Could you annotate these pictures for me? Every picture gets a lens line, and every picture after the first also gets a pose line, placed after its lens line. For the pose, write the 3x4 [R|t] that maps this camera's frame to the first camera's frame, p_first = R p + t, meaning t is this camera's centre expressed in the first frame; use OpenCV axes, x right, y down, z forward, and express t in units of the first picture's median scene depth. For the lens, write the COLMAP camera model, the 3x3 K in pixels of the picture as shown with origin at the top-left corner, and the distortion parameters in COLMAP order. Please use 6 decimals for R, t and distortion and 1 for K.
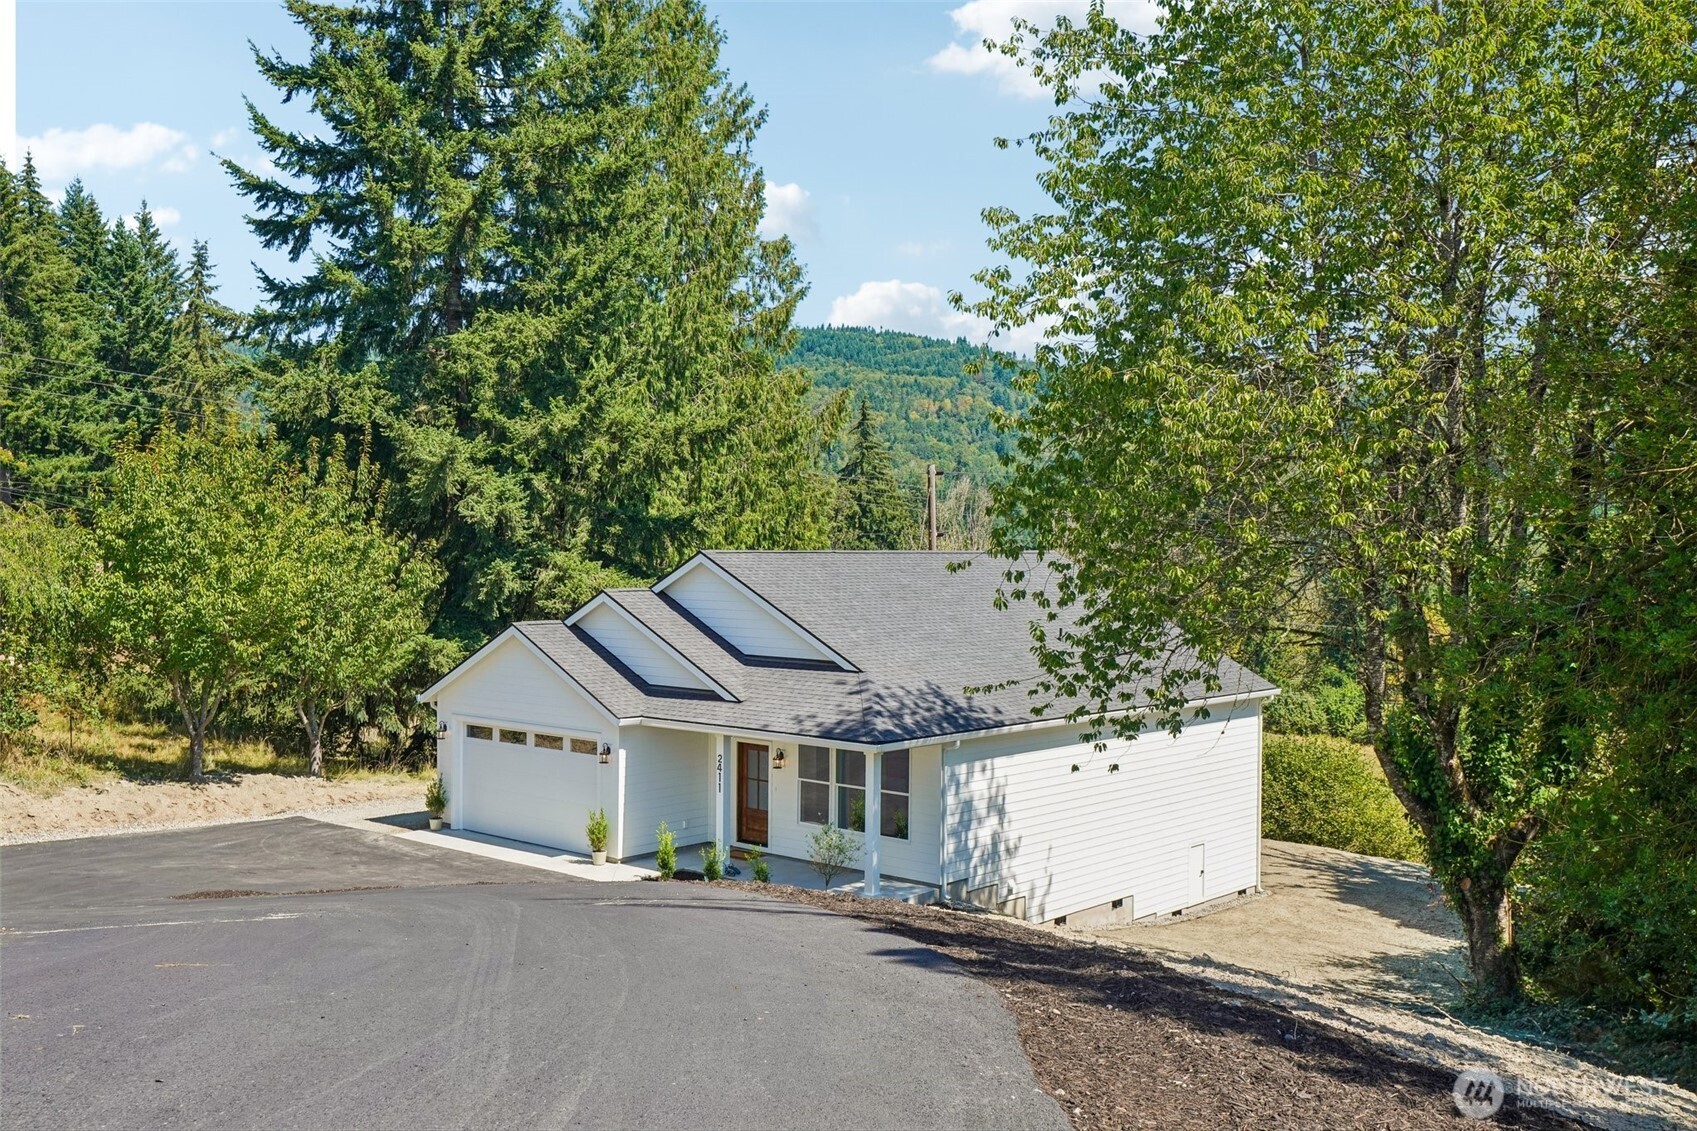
lens RADIAL K [[1678.1, 0, 848.5], [0, 1678.1, 565.5], [0, 0, 1]] dist [0.093764, 0.002259]
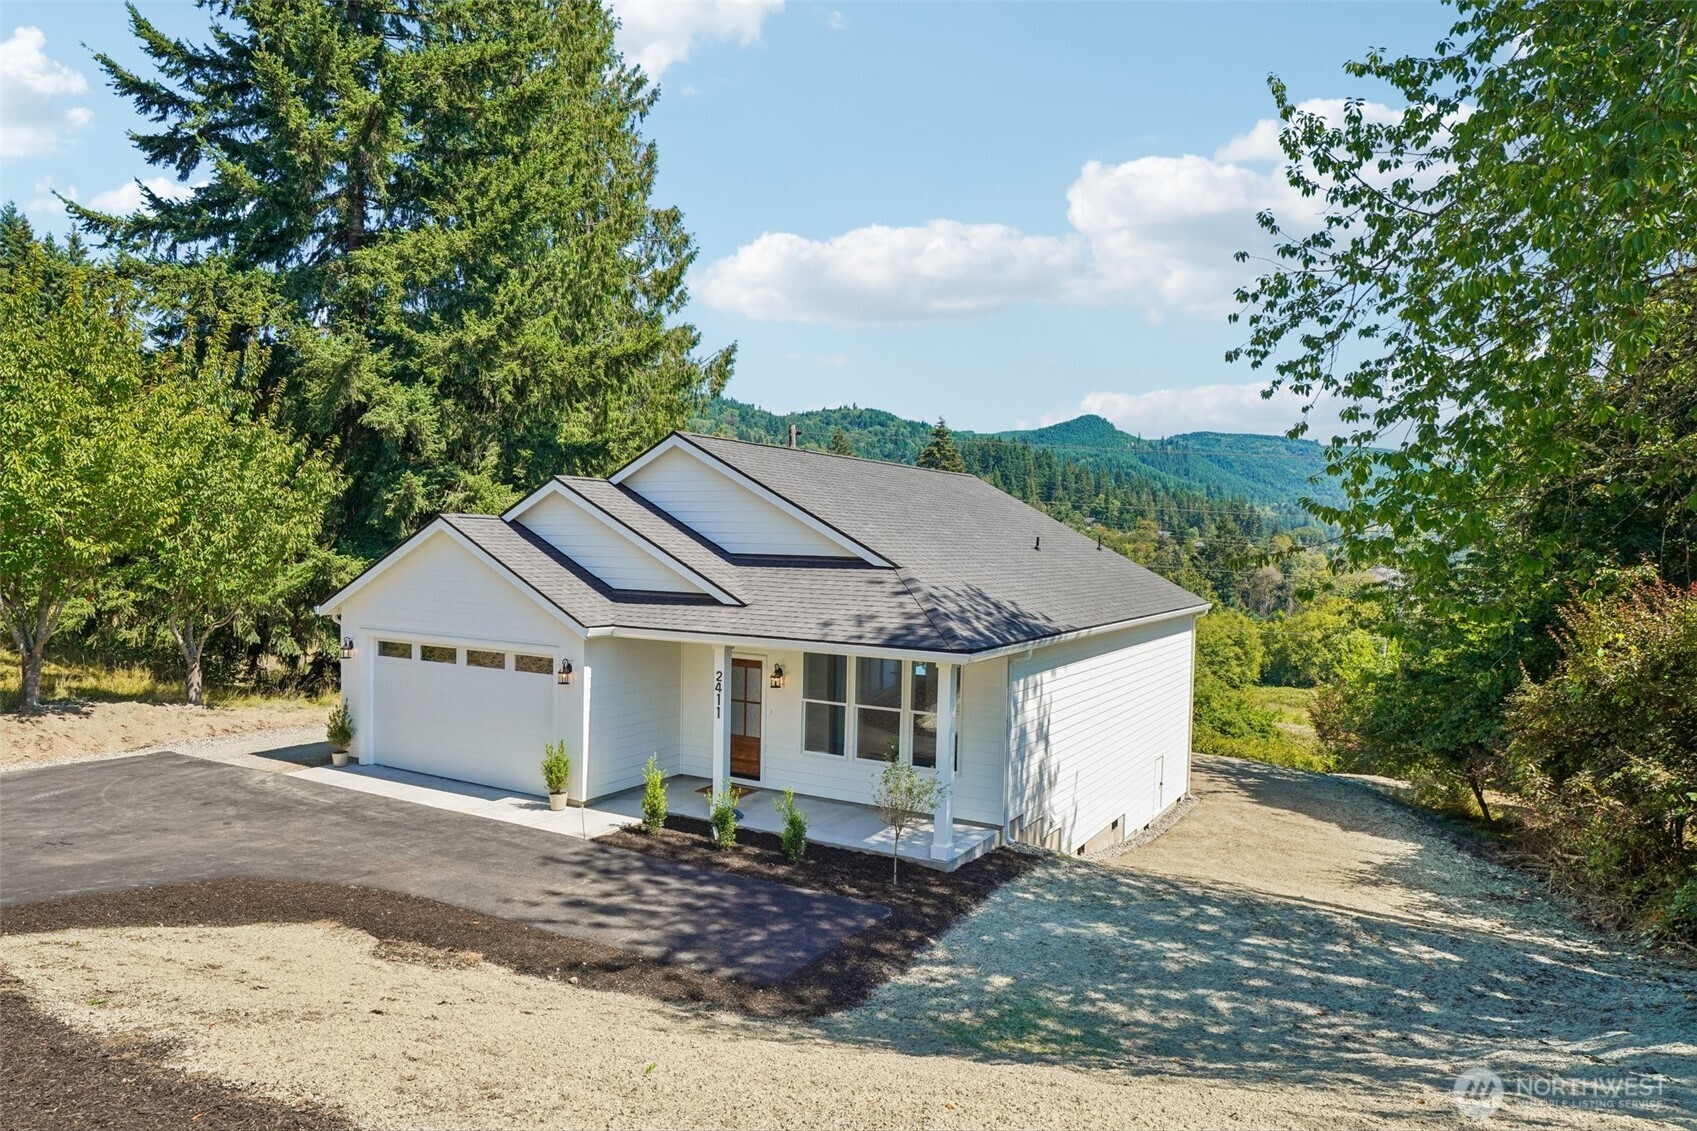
lens RADIAL K [[1114.8, 0, 848.5], [0, 1114.8, 565.5], [0, 0, 1]] dist [-0.010612, 0.044812]
pose [[0.981093, 0.004938, 0.193476, -0.083917], [-0.007158, 0.999916, 0.010778, 0.039499], [-0.193407, -0.011960, 0.981046, 0.330570]]
